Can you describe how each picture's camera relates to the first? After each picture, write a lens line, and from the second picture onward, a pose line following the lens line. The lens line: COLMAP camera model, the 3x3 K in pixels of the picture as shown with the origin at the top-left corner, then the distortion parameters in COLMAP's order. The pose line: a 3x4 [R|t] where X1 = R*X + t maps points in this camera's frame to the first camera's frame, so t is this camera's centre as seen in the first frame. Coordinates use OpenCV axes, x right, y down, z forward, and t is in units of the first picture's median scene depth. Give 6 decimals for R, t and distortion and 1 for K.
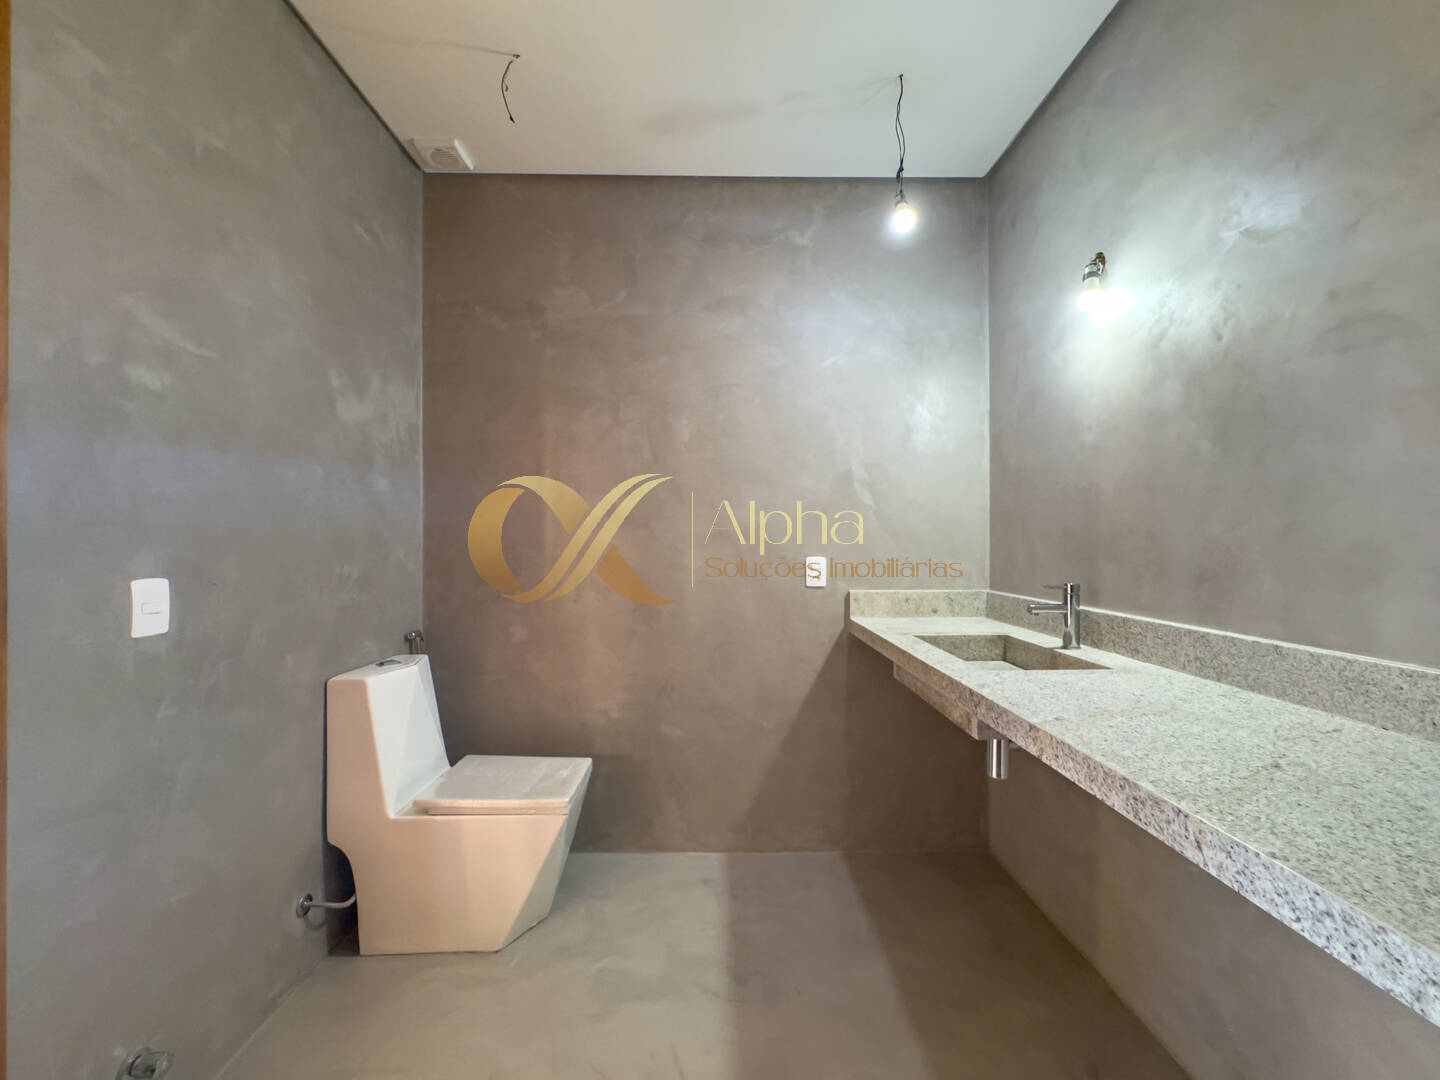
lens RADIAL K [[583.3, 0, 722.9], [0, 583.3, 539.6], [0, 0, 1]] dist [-0.001559, 0.000076]
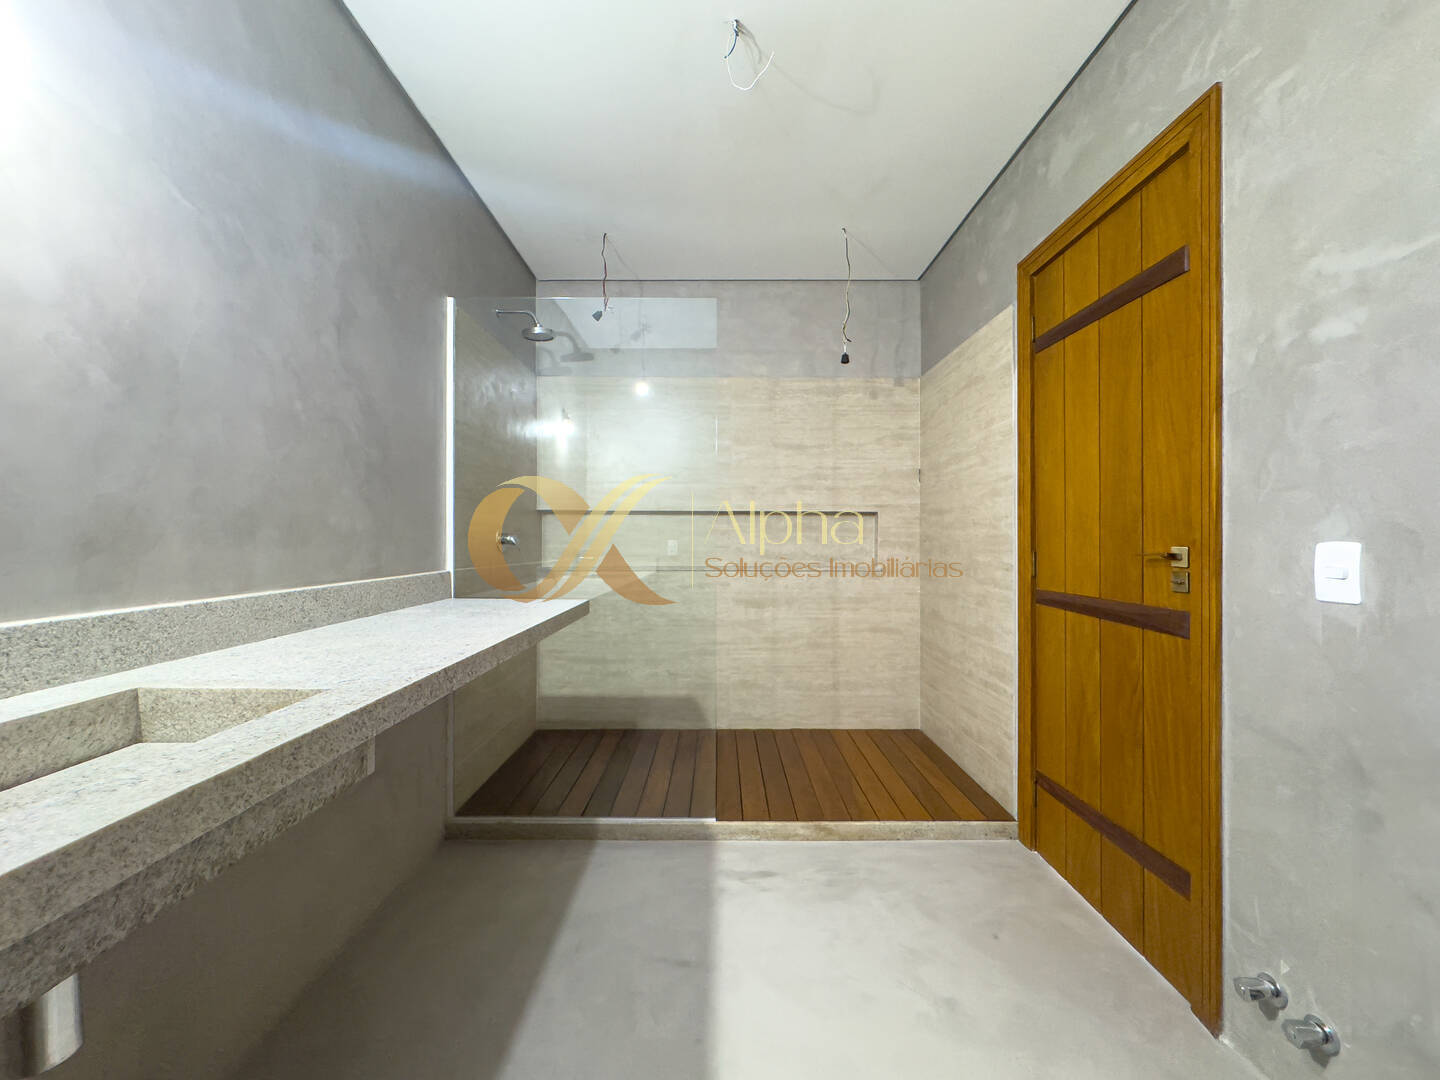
lens RADIAL K [[574.6, 0, 718.7], [0, 574.6, 533.4], [0, 0, 1]] dist [-0.000470, 0.000072]
pose [[-0.999904, 0.001103, 0.013815, -0.000879], [0.000972, 0.999954, -0.009492, 0.056382], [-0.013825, -0.009477, -0.999860, 1.744607]]
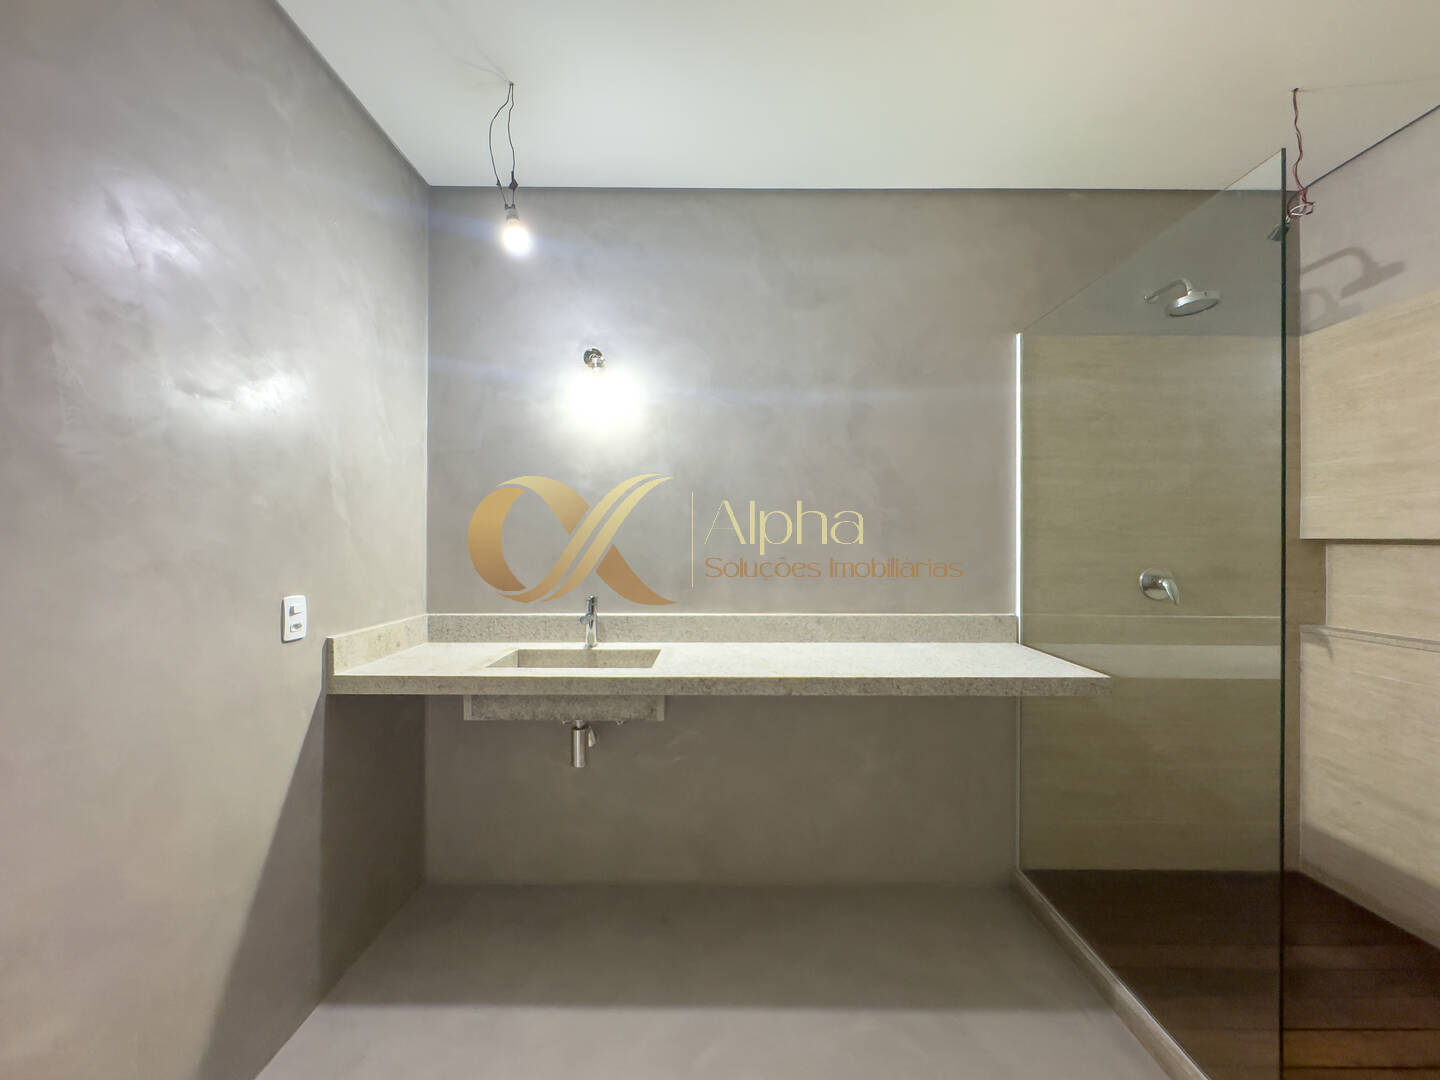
lens RADIAL K [[583.3, 0, 722.9], [0, 583.3, 539.6], [0, 0, 1]] dist [-0.001559, 0.000076]
pose [[0.010085, 0.003840, 0.999942, -0.889449], [-0.003415, 0.999987, -0.003805, -0.060096], [-0.999943, -0.003377, 0.010098, 0.873264]]
